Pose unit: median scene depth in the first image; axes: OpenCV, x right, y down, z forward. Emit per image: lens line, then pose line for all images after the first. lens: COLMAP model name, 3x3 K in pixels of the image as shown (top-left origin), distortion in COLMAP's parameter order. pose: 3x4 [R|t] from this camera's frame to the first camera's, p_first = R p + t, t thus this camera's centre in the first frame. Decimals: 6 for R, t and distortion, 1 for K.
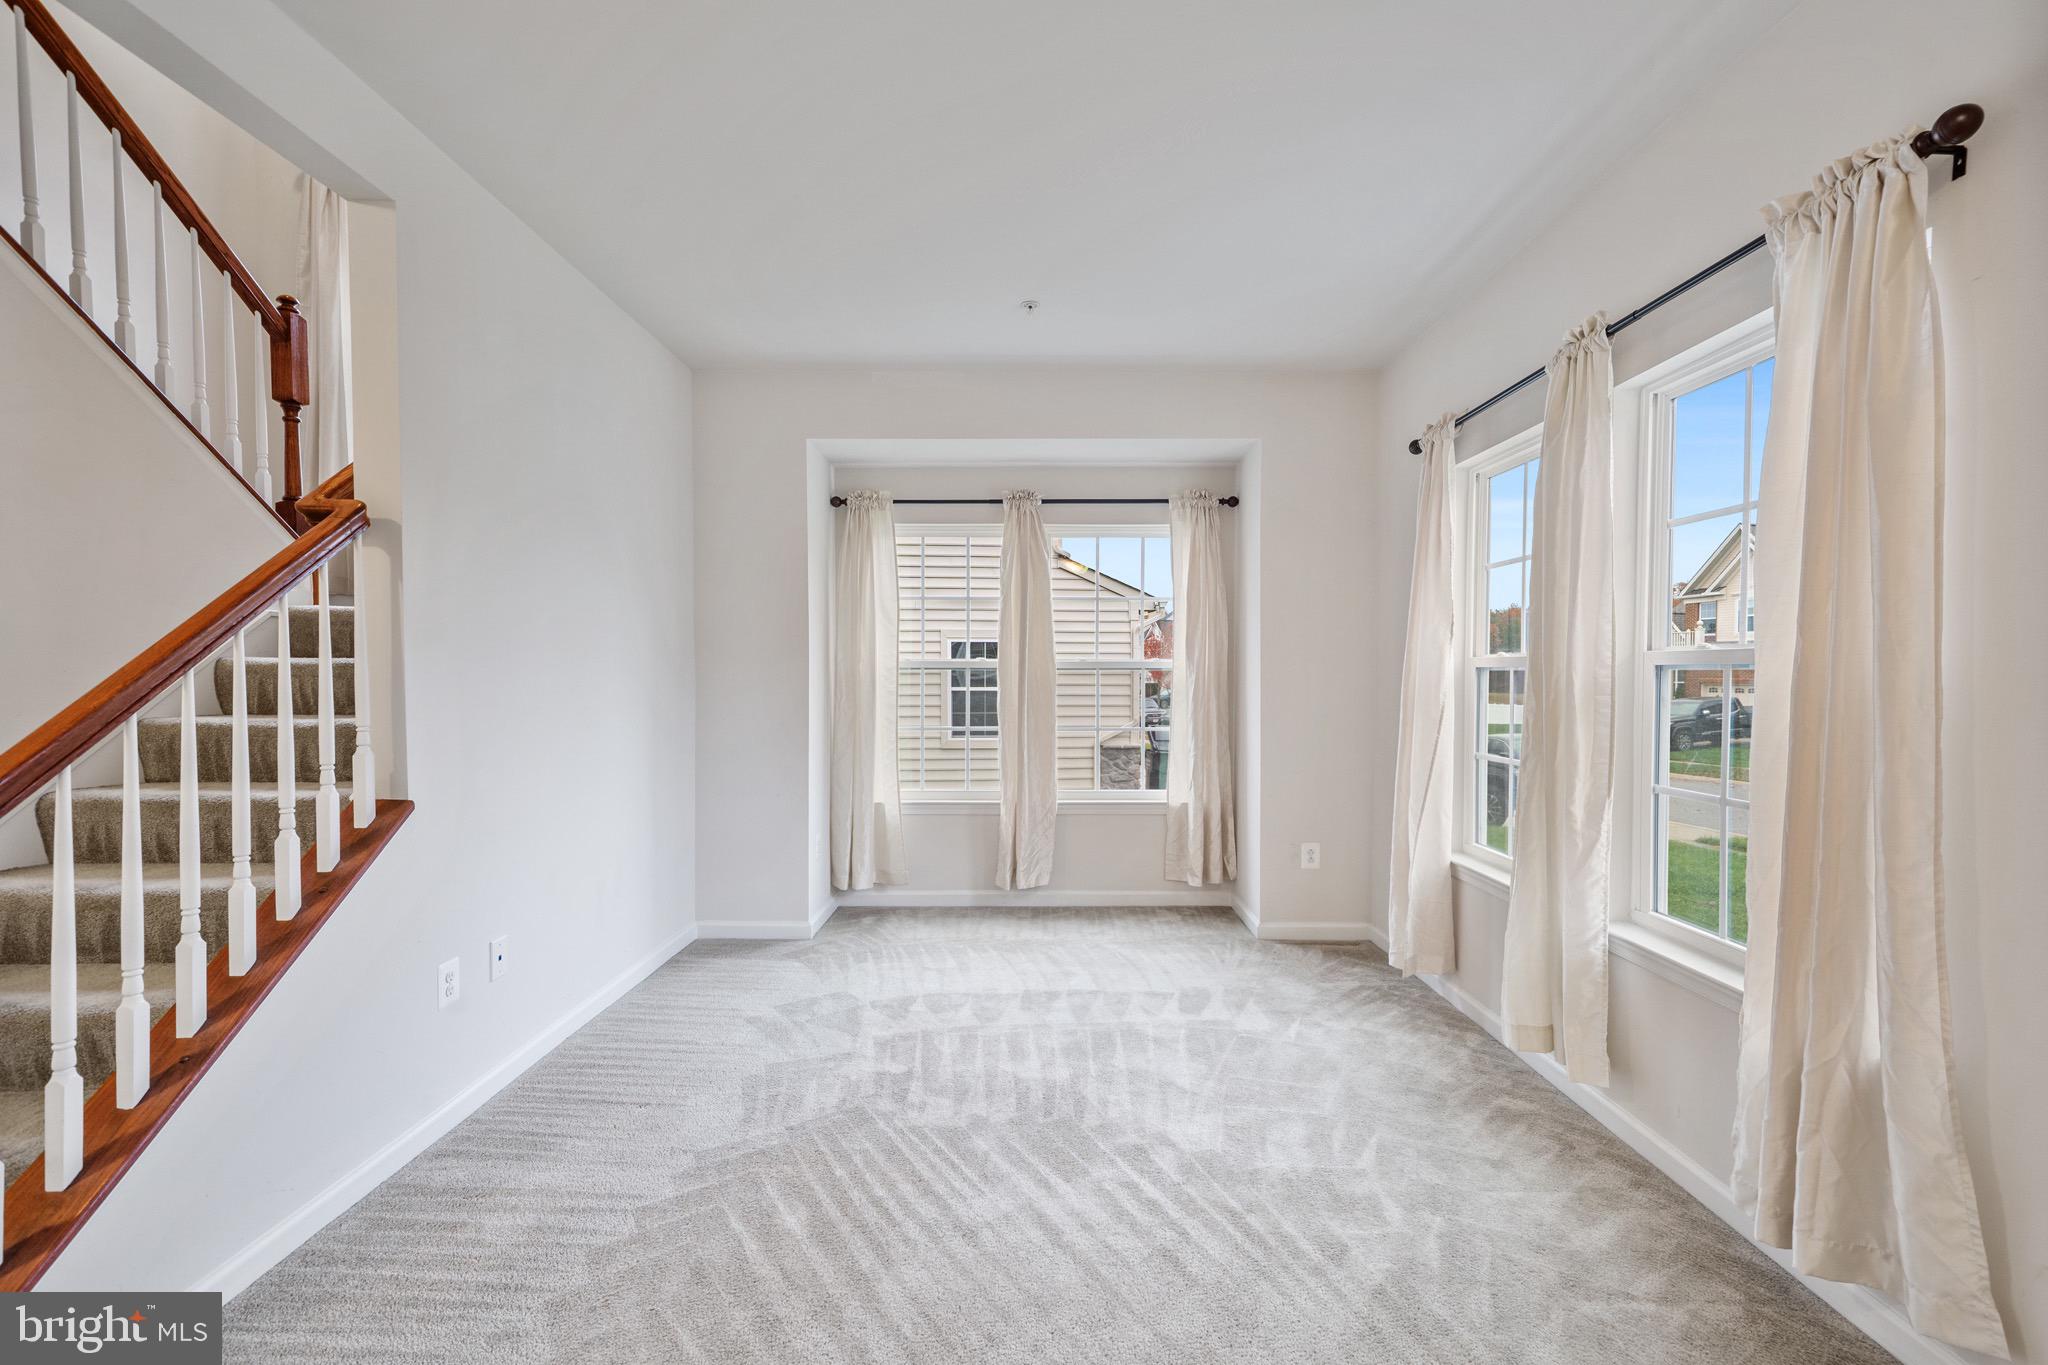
lens RADIAL K [[878.9, 0, 1047.6], [0, 878.9, 709.6], [0, 0, 1]] dist [0.004320, 0.000741]
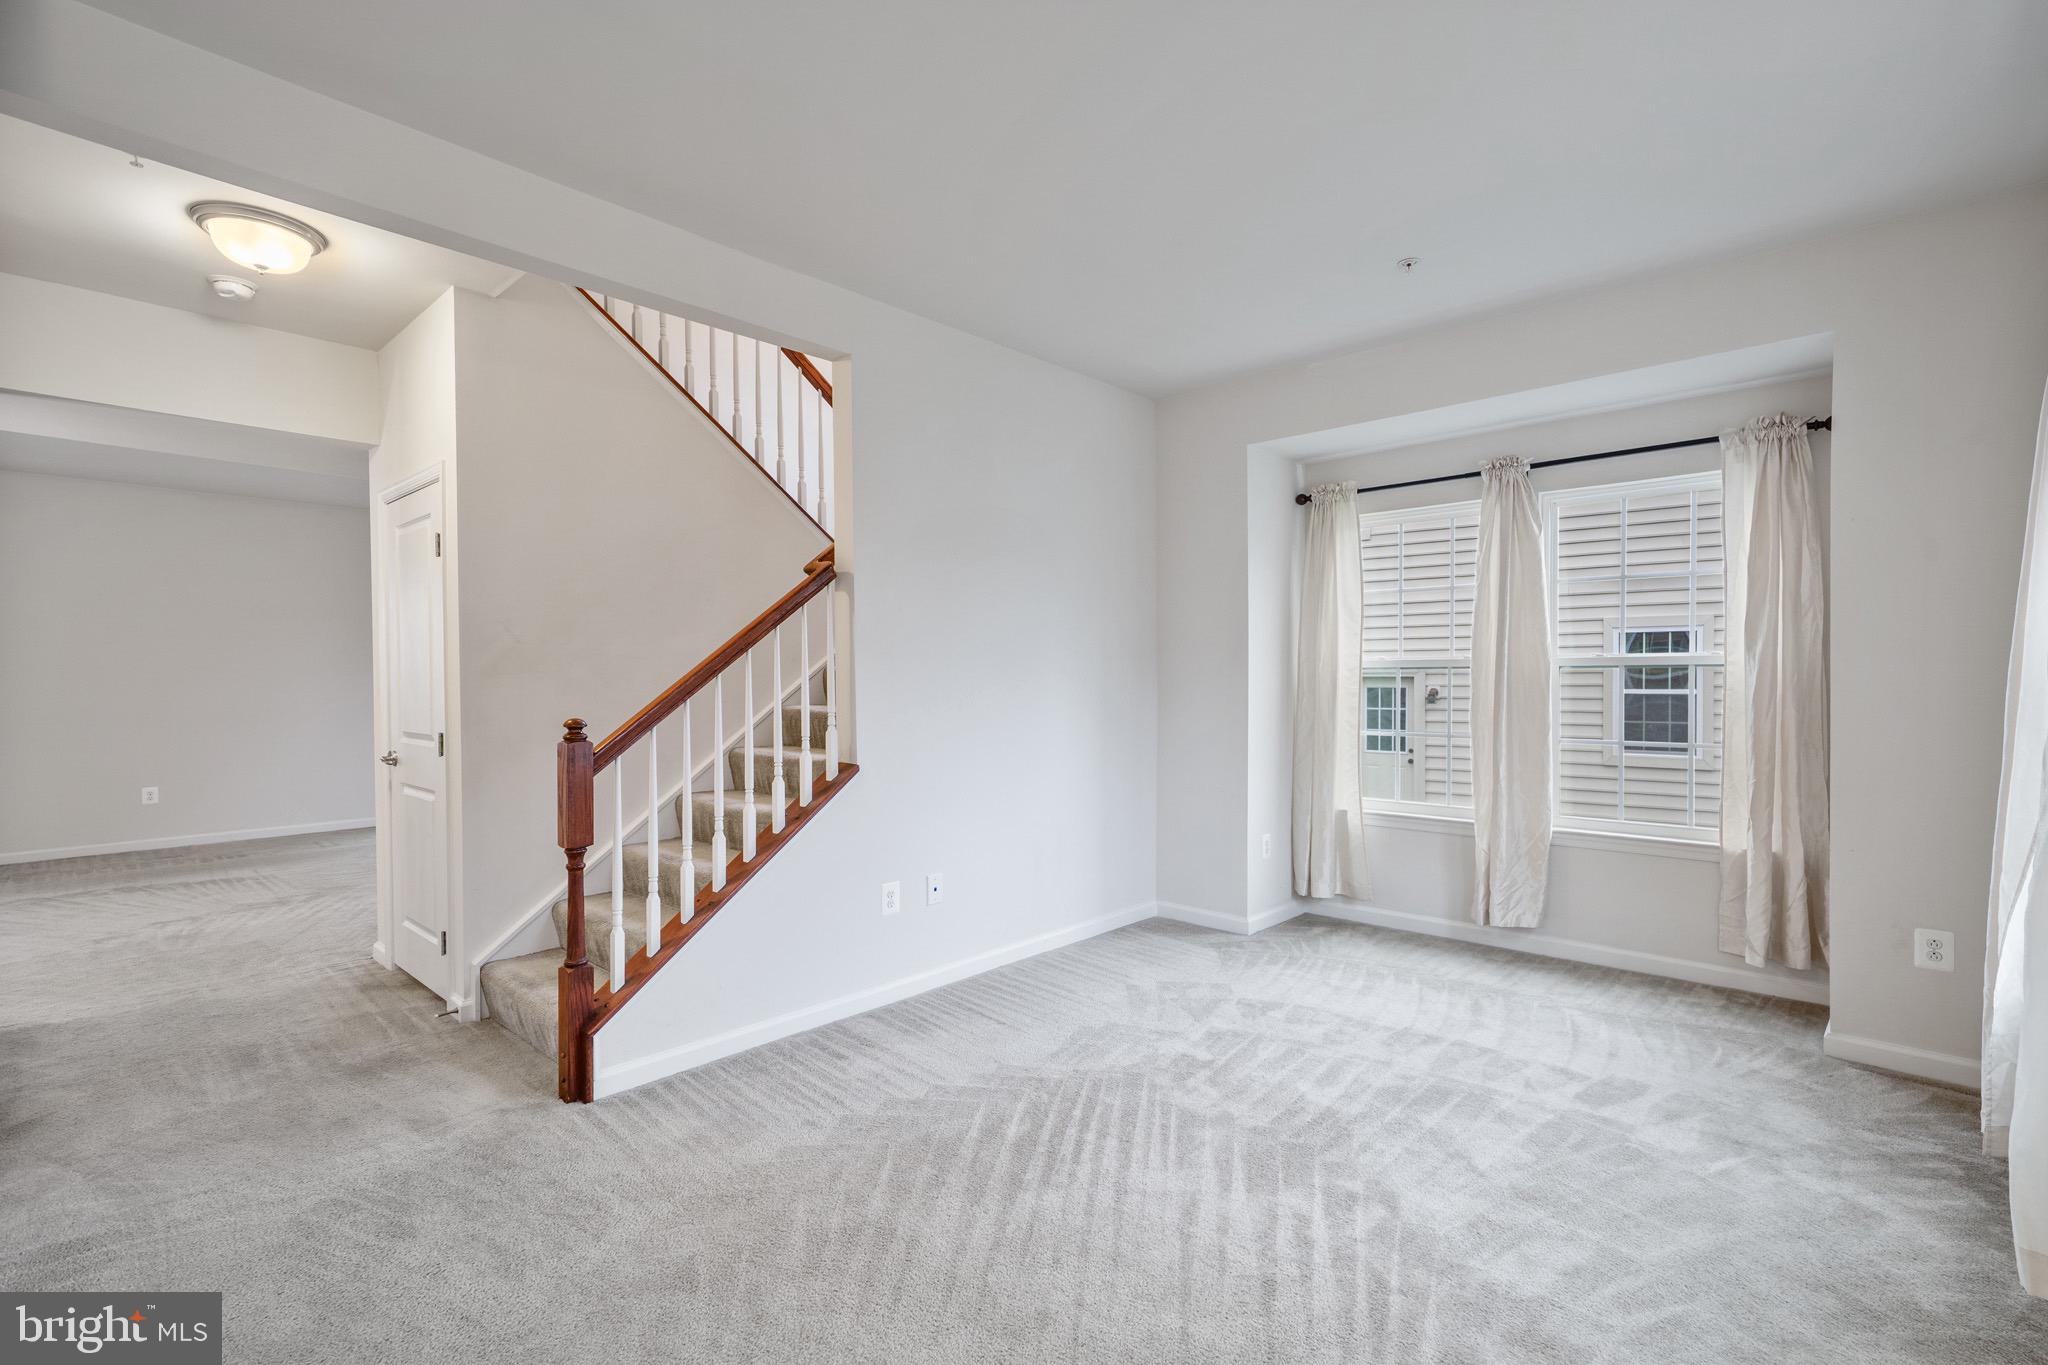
lens RADIAL K [[921.8, 0, 1016.2], [0, 921.8, 706.1], [0, 0, 1]] dist [0.011743, 0.000497]
pose [[0.739264, 0.017022, -0.673201, 0.334064], [-0.021248, 0.999772, 0.001946, -0.000842], [0.673081, 0.012866, 0.739457, 0.036798]]
